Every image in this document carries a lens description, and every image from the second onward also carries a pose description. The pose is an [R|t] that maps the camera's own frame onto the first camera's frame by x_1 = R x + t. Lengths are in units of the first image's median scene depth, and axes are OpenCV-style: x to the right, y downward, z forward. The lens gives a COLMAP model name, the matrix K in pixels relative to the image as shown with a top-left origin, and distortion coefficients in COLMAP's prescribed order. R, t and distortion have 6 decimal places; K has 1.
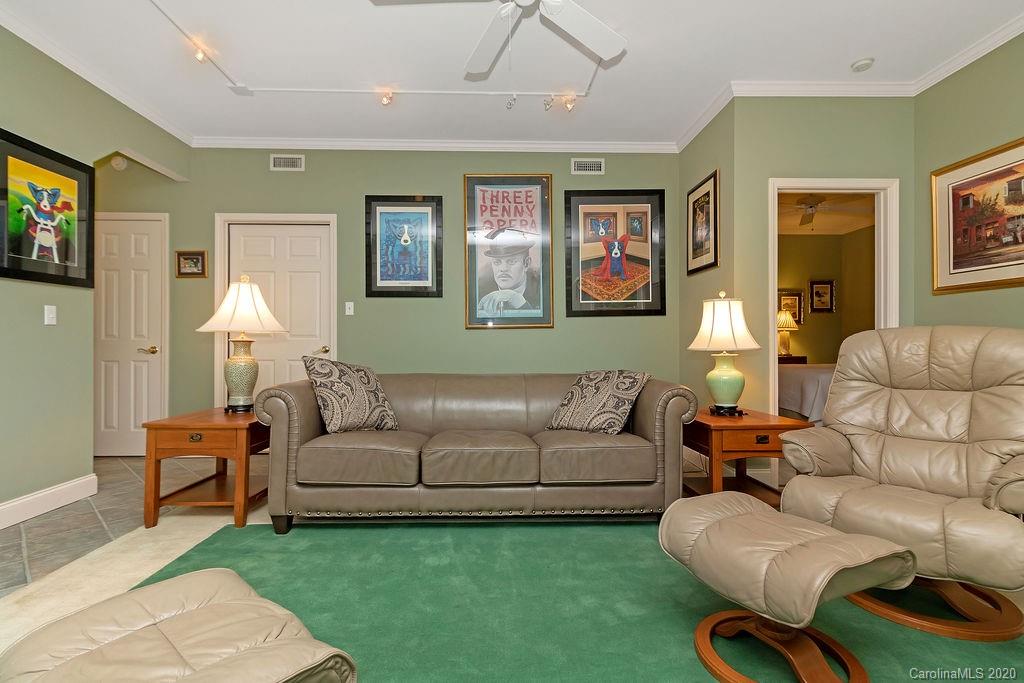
lens RADIAL K [[484.4, 0, 504.7], [0, 484.4, 340.6], [0, 0, 1]] dist [-0.003490, -0.000775]
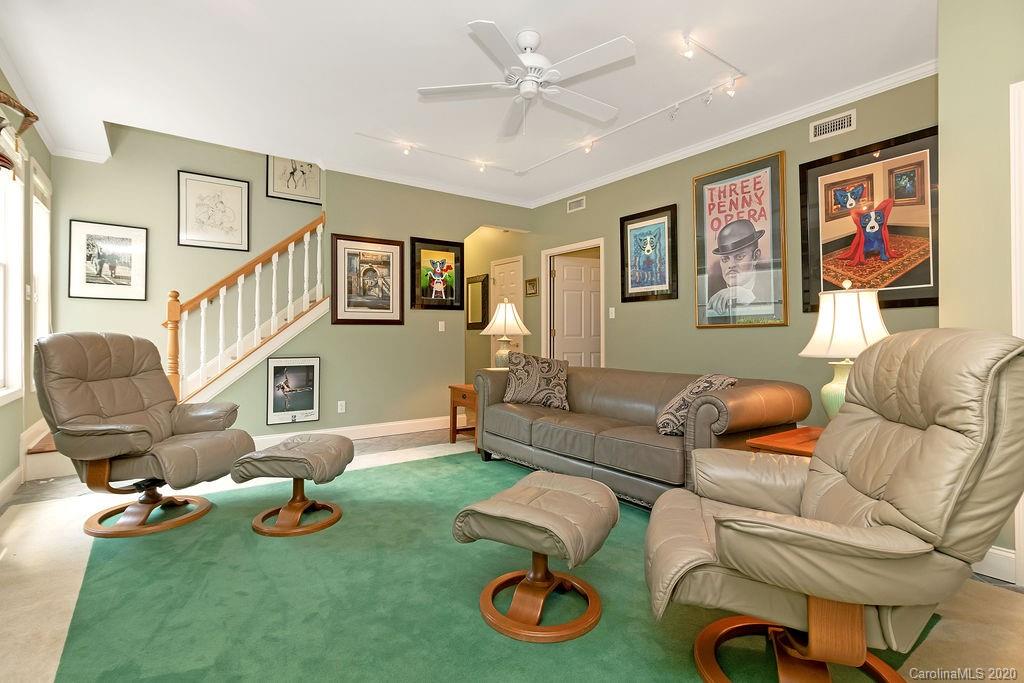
lens RADIAL K [[484.4, 0, 489.1], [0, 484.4, 333.0], [0, 0, 1]] dist [-0.003490, -0.000775]
pose [[0.551348, -0.006686, -0.834249, 0.531740], [0.006118, 0.999973, -0.003970, -0.013195], [0.834253, -0.002915, 0.551374, 0.071823]]
